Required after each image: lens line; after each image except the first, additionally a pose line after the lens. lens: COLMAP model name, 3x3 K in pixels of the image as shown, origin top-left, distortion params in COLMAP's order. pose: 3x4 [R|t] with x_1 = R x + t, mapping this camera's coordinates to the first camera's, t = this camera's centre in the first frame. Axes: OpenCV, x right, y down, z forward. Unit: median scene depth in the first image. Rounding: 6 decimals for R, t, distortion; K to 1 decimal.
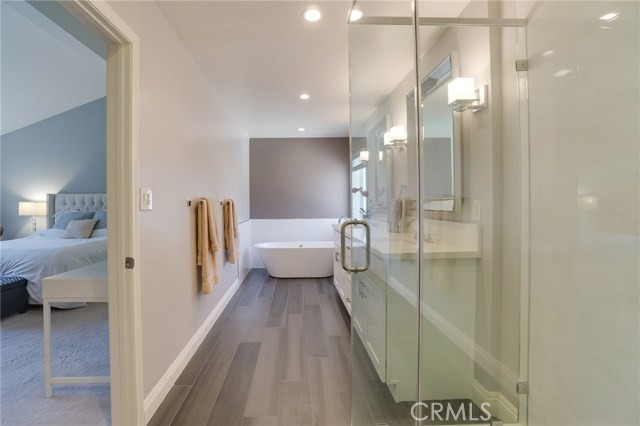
lens RADIAL K [[275.9, 0, 322.3], [0, 275.9, 209.4], [0, 0, 1]] dist [-0.067535, 0.023318]
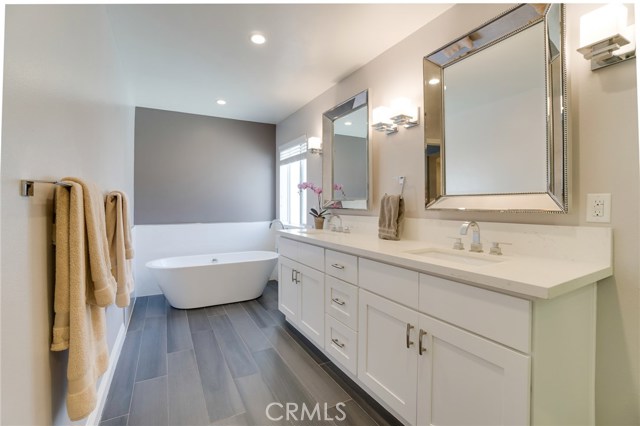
lens RADIAL K [[275.9, 0, 322.3], [0, 275.9, 209.4], [0, 0, 1]] dist [-0.067535, 0.023318]
pose [[0.917665, 0.001678, 0.397352, -0.143776], [0.003083, 0.999931, -0.011343, 0.005536], [-0.397344, 0.011634, 0.917596, 0.282260]]
